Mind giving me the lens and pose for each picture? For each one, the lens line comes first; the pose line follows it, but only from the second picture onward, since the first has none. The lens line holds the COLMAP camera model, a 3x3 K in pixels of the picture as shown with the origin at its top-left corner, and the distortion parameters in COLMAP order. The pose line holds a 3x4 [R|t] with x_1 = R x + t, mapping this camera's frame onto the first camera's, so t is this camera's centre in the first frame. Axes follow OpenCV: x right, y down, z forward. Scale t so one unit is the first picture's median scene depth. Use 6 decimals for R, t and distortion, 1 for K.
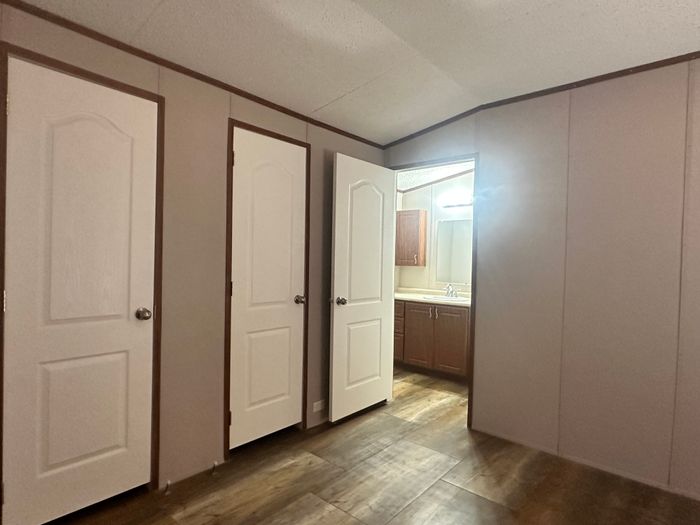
lens RADIAL K [[394.1, 0, 346.7], [0, 394.1, 264.0], [0, 0, 1]] dist [-0.002407, -0.002491]
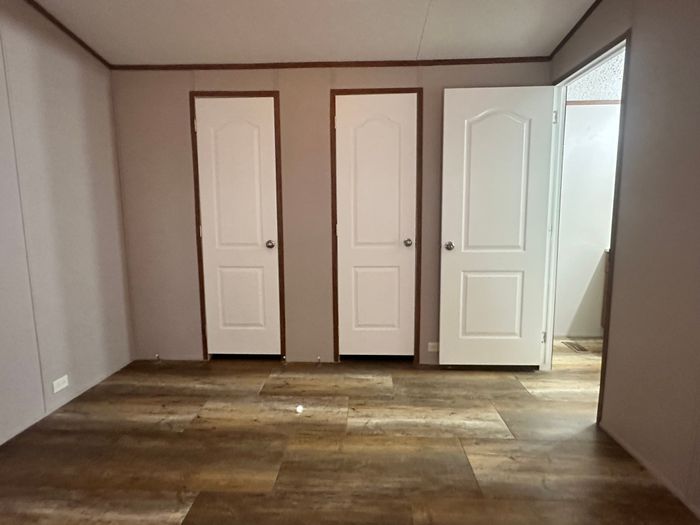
lens RADIAL K [[394.1, 0, 346.7], [0, 394.1, 264.0], [0, 0, 1]] dist [-0.002407, -0.002491]
pose [[0.622528, 0.072648, -0.779219, 0.623112], [0.011797, 0.994698, 0.102163, 0.037238], [0.782509, -0.072791, 0.618370, 0.209232]]
